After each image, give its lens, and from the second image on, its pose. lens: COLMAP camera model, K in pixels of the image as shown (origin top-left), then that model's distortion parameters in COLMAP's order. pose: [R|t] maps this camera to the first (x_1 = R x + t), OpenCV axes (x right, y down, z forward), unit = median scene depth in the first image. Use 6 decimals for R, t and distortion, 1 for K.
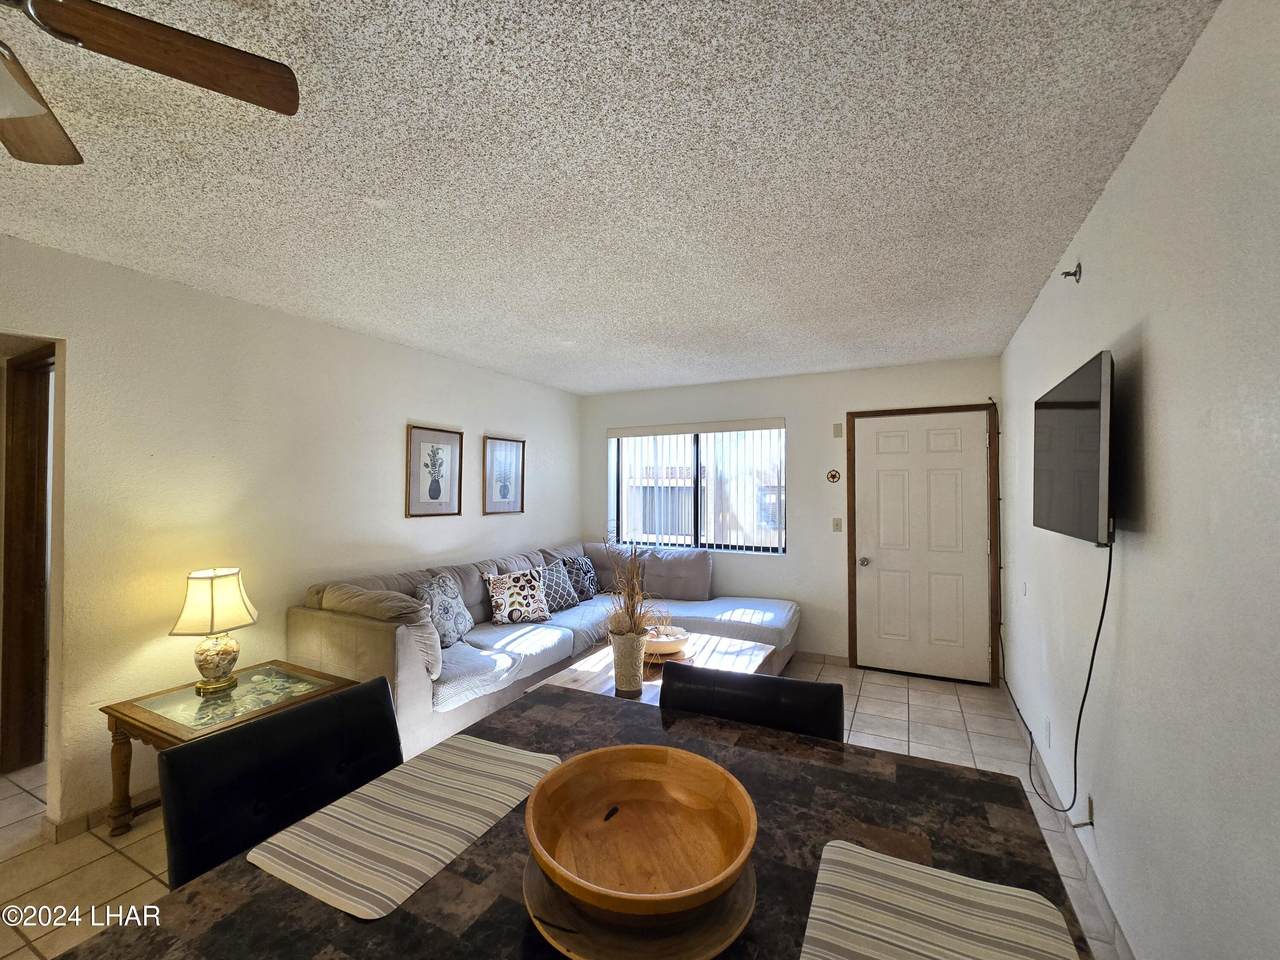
lens RADIAL K [[532.3, 0, 640.0], [0, 532.3, 480.0], [0, 0, 1]] dist [-0.000765, 0.000118]
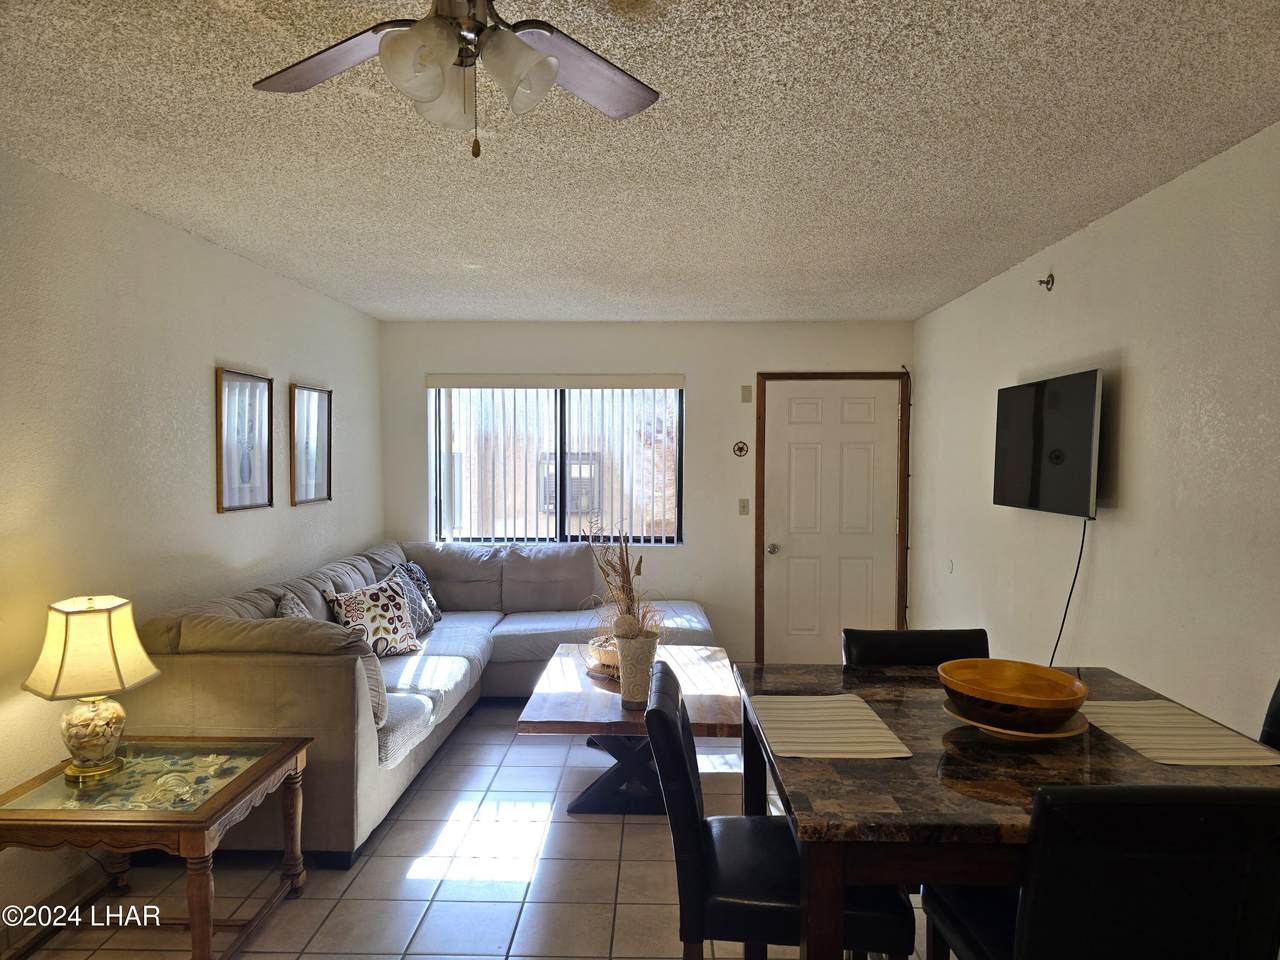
lens RADIAL K [[848.7, 0, 640.0], [0, 848.7, 480.0], [0, 0, 1]] dist [0.005193, -0.001633]
pose [[0.904386, -0.012326, 0.426538, -0.389089], [-0.009004, 0.998809, 0.047954, -0.023045], [-0.426621, -0.047209, 0.903198, -0.150470]]
